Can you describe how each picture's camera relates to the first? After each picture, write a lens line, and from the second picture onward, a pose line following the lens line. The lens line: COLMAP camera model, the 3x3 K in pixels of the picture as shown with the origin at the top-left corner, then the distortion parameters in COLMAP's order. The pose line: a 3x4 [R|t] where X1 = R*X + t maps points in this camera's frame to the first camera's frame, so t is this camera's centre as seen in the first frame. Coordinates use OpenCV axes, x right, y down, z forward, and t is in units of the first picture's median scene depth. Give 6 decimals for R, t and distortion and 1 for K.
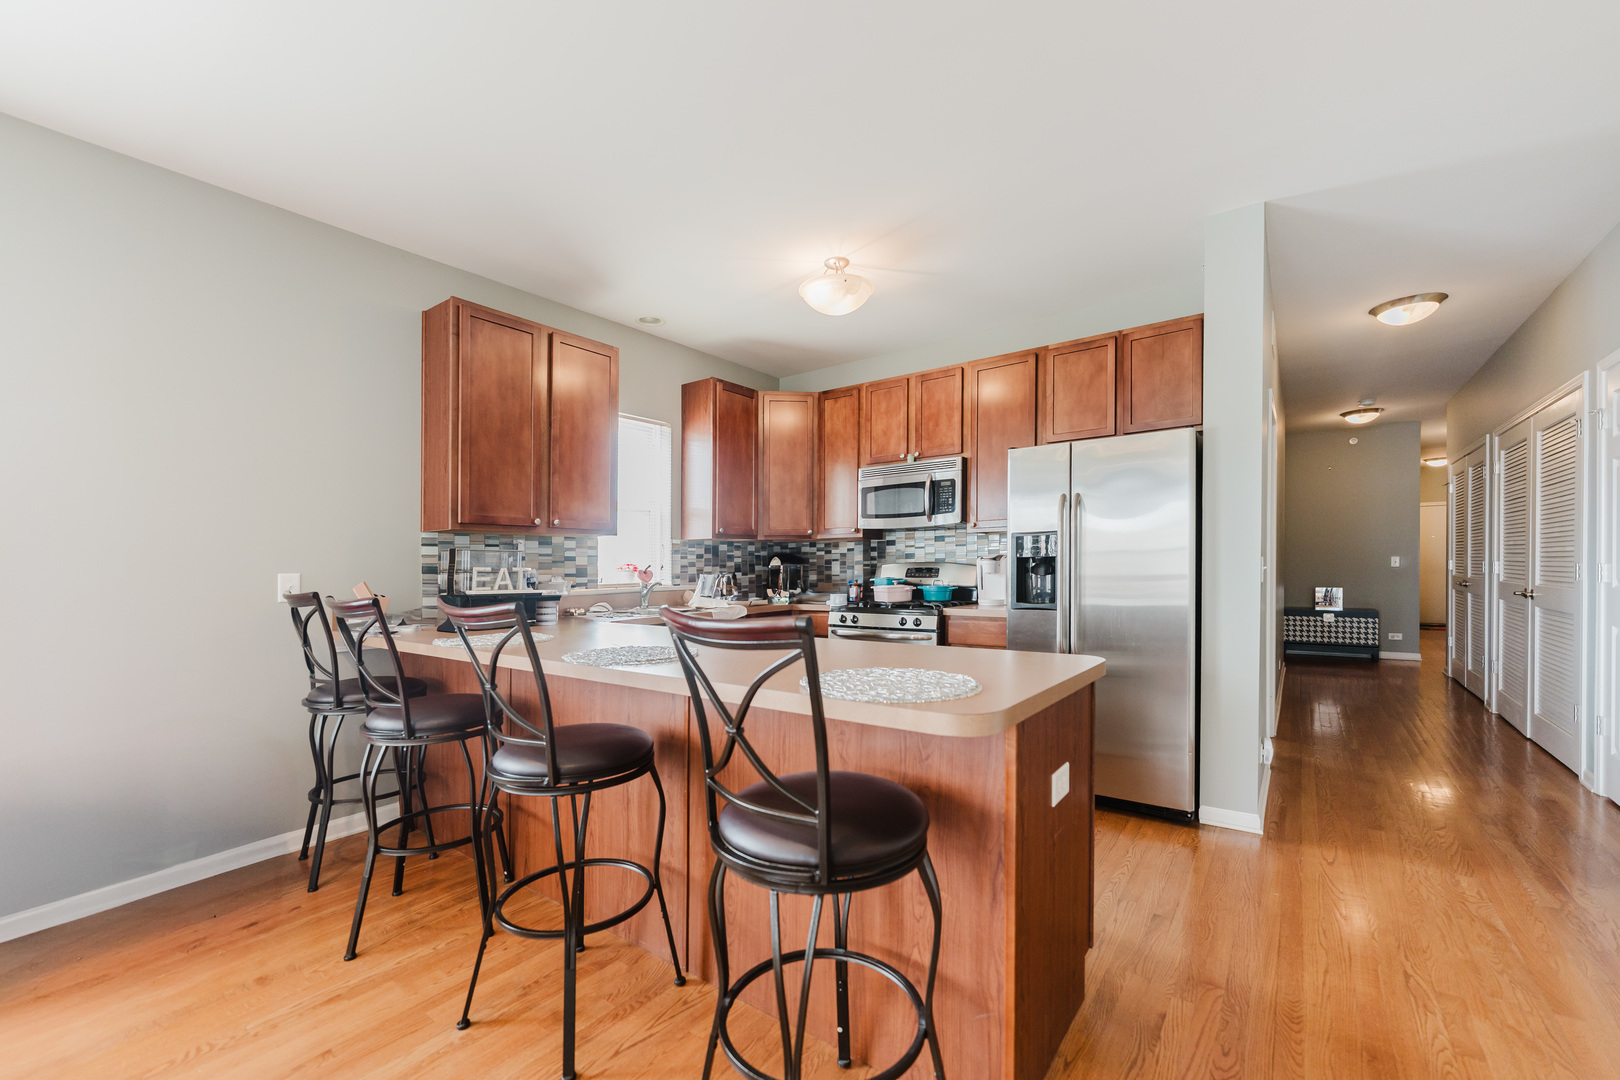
lens RADIAL K [[653.8, 0, 876.3], [0, 653.8, 553.9], [0, 0, 1]] dist [0.000612, 0.000026]
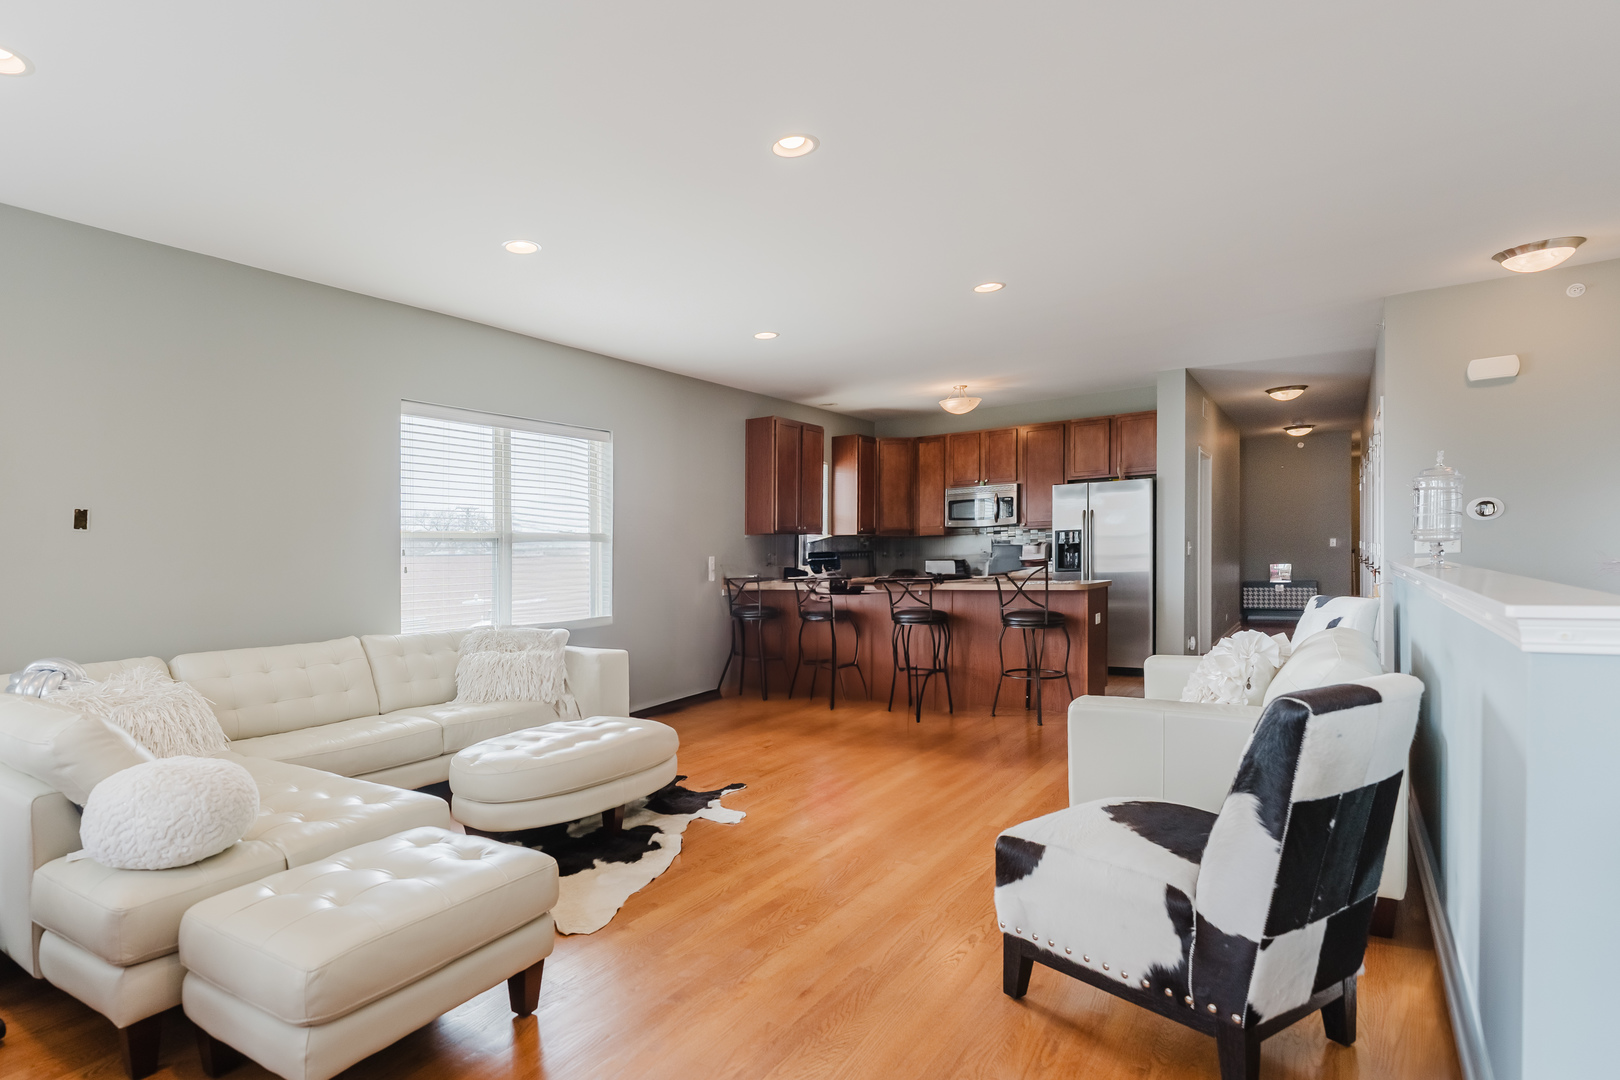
lens RADIAL K [[678.2, 0, 842.6], [0, 678.2, 544.5], [0, 0, 1]] dist [0.001020, 0.000042]
pose [[0.999804, -0.012724, -0.015189, -0.269056], [0.012821, 0.999898, 0.006359, -0.010675], [0.015106, -0.006553, 0.999864, -0.678674]]
